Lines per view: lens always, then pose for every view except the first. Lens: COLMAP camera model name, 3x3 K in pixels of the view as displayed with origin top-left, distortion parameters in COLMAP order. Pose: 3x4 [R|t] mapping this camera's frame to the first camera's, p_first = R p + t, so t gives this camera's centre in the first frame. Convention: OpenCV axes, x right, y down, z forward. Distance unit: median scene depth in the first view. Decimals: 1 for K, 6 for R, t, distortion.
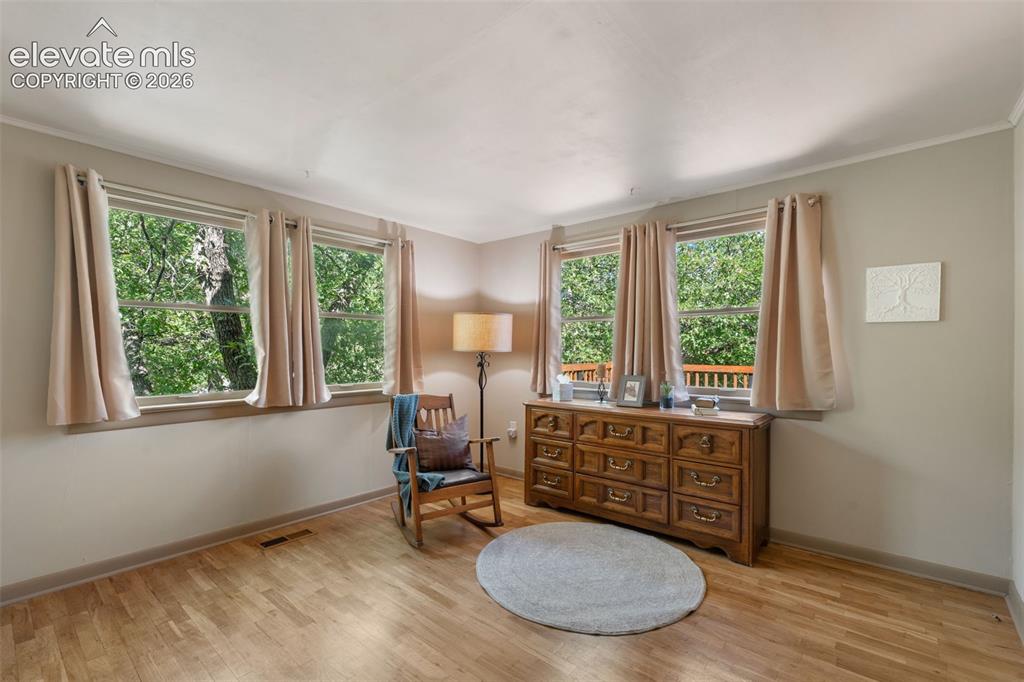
lens RADIAL K [[452.2, 0, 510.6], [0, 452.2, 348.7], [0, 0, 1]] dist [-0.011370, -0.000172]
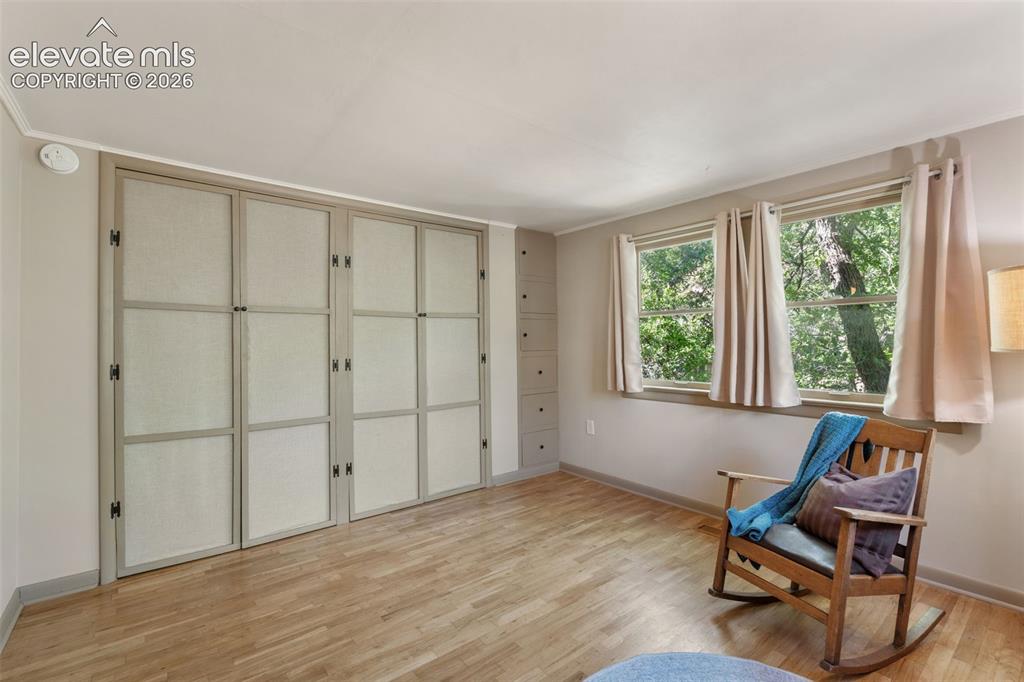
lens RADIAL K [[452.2, 0, 510.0], [0, 452.2, 342.4], [0, 0, 1]] dist [-0.011370, -0.000172]
pose [[-0.182172, -0.003739, -0.983260, 0.682090], [0.003119, 0.999986, -0.004380, -0.004546], [0.983262, -0.003865, -0.182158, 0.840678]]
